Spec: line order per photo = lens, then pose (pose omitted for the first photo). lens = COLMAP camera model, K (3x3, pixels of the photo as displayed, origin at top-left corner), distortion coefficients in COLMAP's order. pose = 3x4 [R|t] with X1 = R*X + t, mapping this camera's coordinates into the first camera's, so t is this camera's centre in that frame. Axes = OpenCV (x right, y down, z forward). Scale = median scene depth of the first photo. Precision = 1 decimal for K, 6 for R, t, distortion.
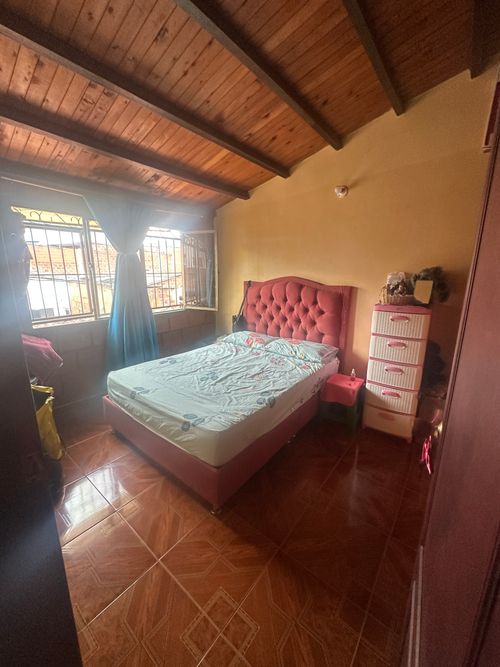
lens RADIAL K [[264.2, 0, 250.5], [0, 264.2, 332.7], [0, 0, 1]] dist [-0.005638, 0.000323]
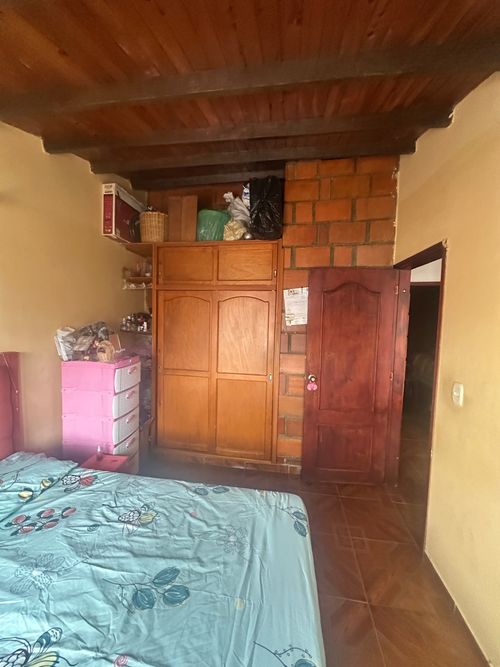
lens RADIAL K [[264.2, 0, 248.2], [0, 264.2, 334.2], [0, 0, 1]] dist [-0.005638, 0.000323]
pose [[-0.518495, -0.059571, 0.853003, -0.571135], [0.159261, 0.973387, 0.164784, -0.286028], [-0.840119, 0.221290, -0.495209, 1.025387]]
